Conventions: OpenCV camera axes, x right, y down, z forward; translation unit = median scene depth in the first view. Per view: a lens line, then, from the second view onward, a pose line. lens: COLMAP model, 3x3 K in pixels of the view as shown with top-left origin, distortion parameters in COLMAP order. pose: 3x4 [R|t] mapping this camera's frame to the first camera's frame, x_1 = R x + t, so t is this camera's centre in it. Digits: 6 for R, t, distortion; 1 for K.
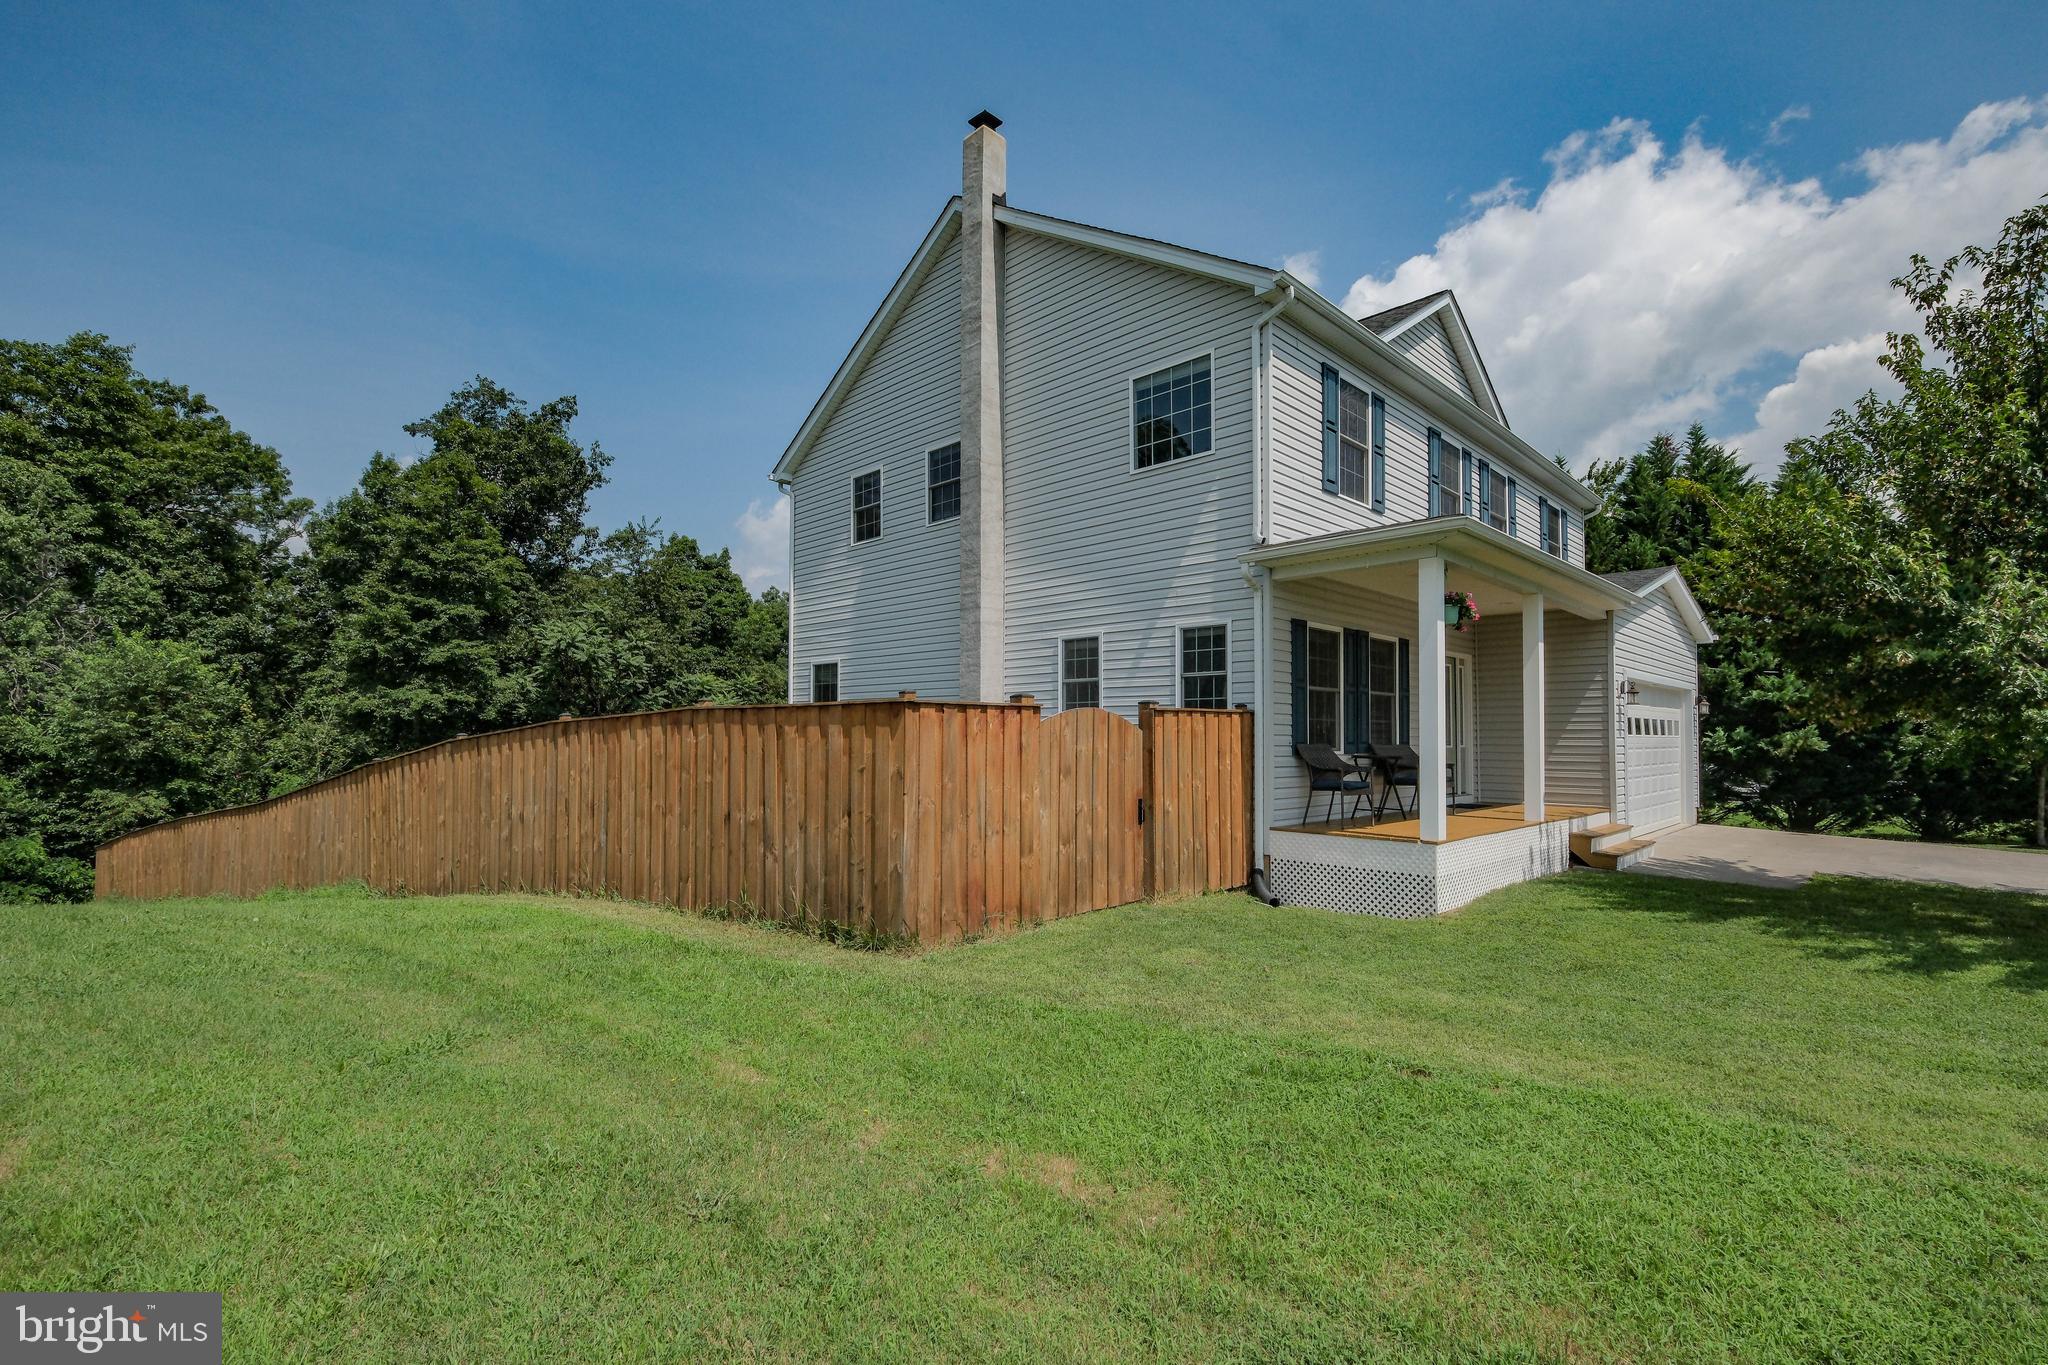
lens RADIAL K [[918.4, 0, 1023.2], [0, 918.4, 723.1], [0, 0, 1]] dist [-0.003650, -0.000306]
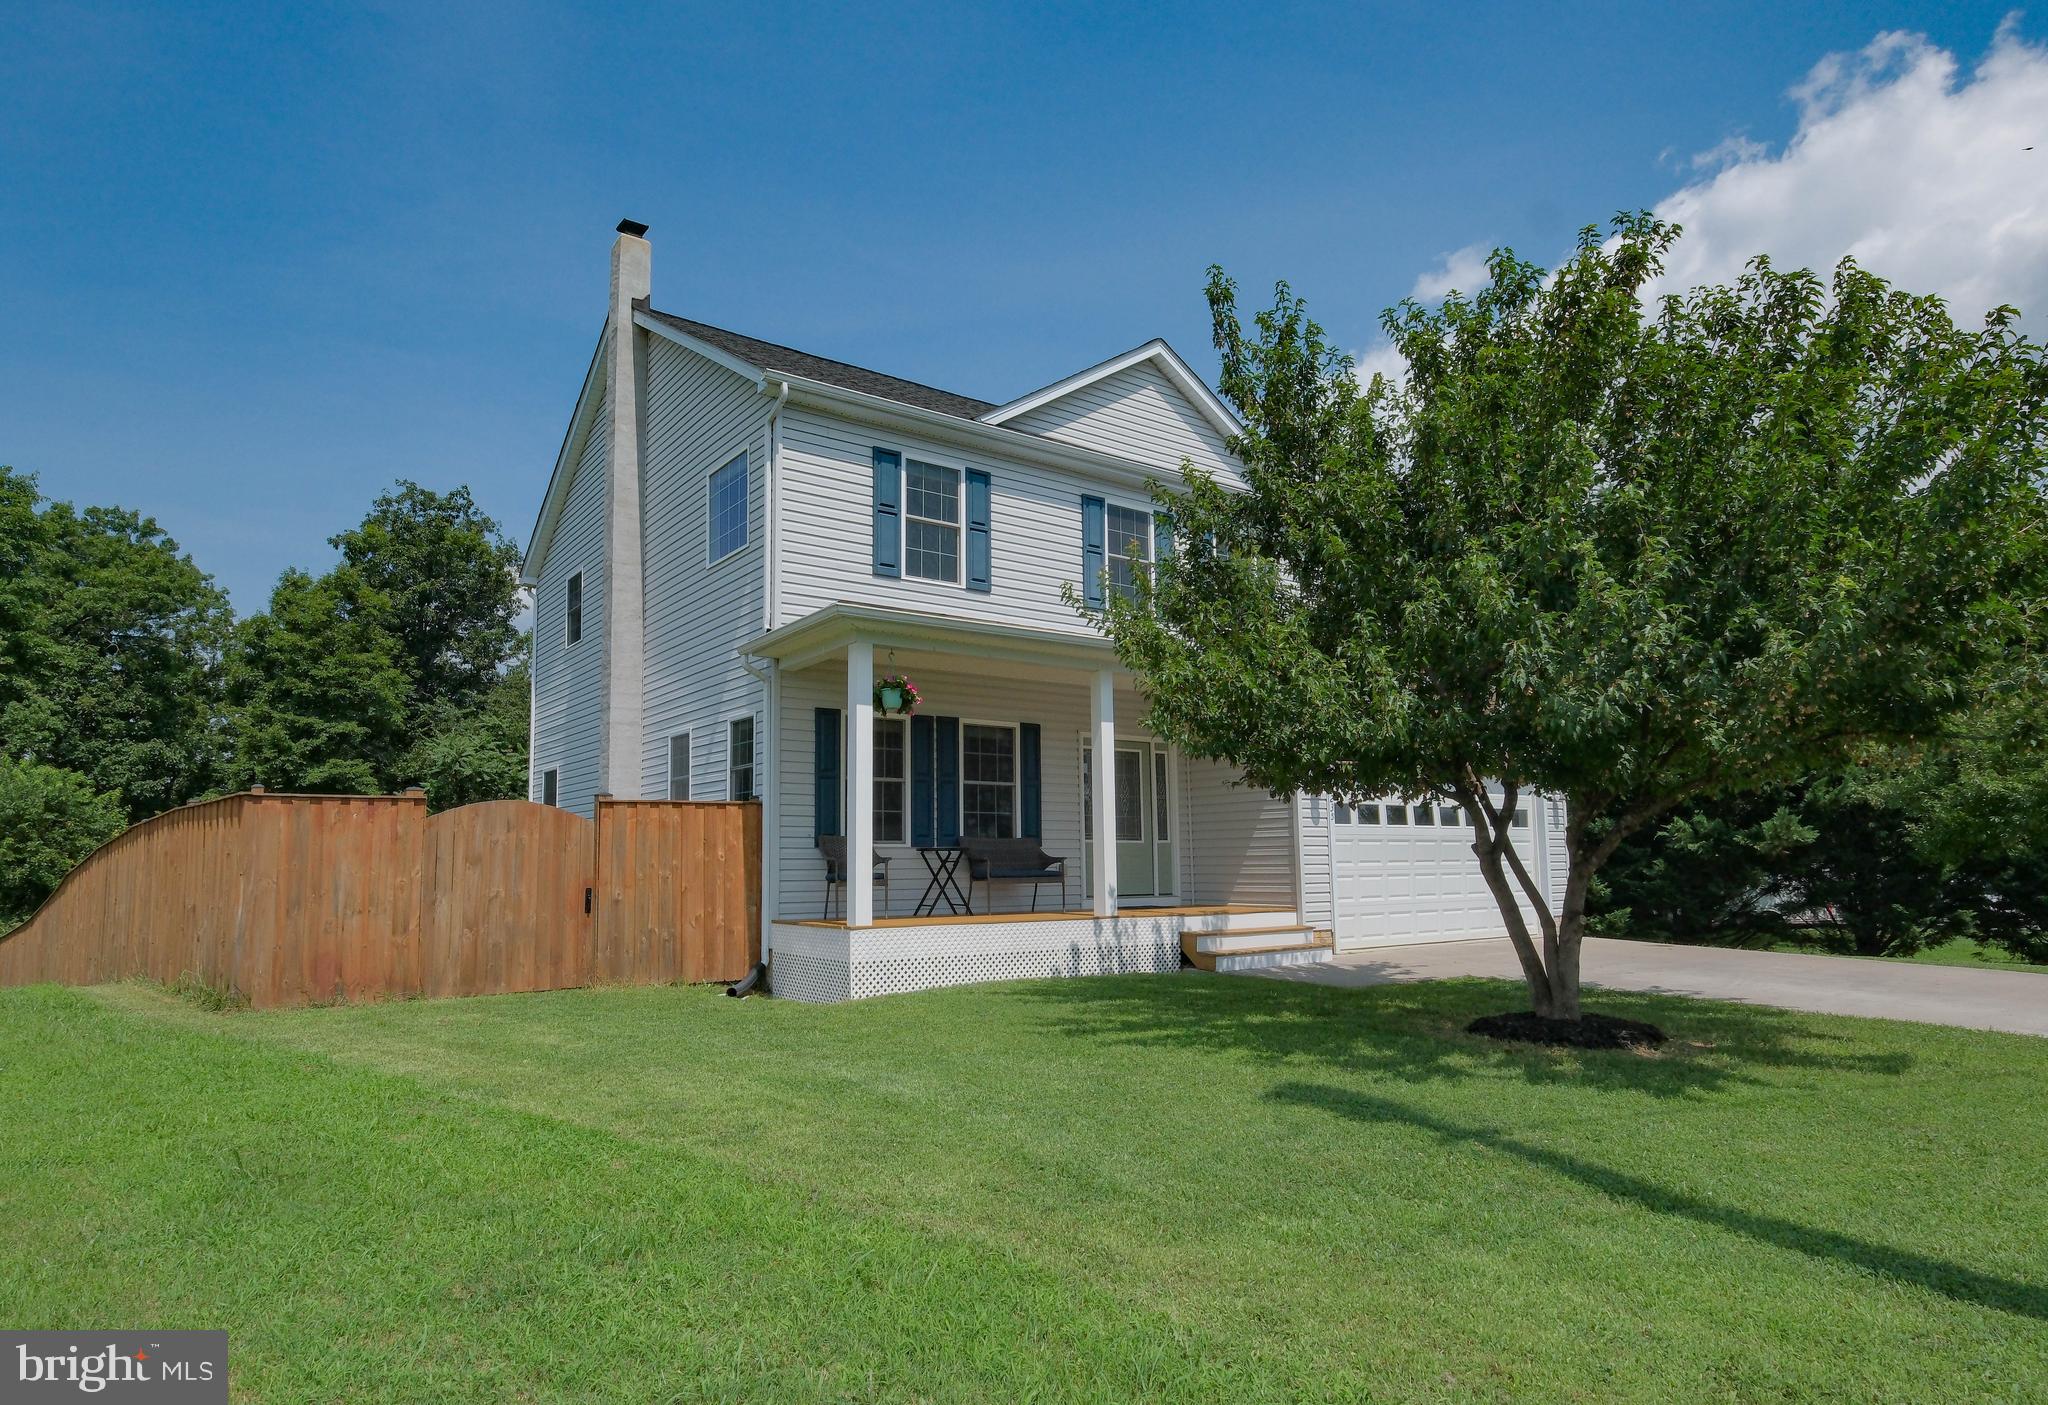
lens RADIAL K [[1167.1, 0, 1023.9], [0, 1167.1, 777.7], [0, 0, 1]] dist [-0.045732, 0.028348]
pose [[0.988107, -0.028291, -0.151141, 0.341924], [0.019239, 0.997951, -0.061023, 0.019834], [0.152558, 0.057389, 0.986627, -0.092387]]
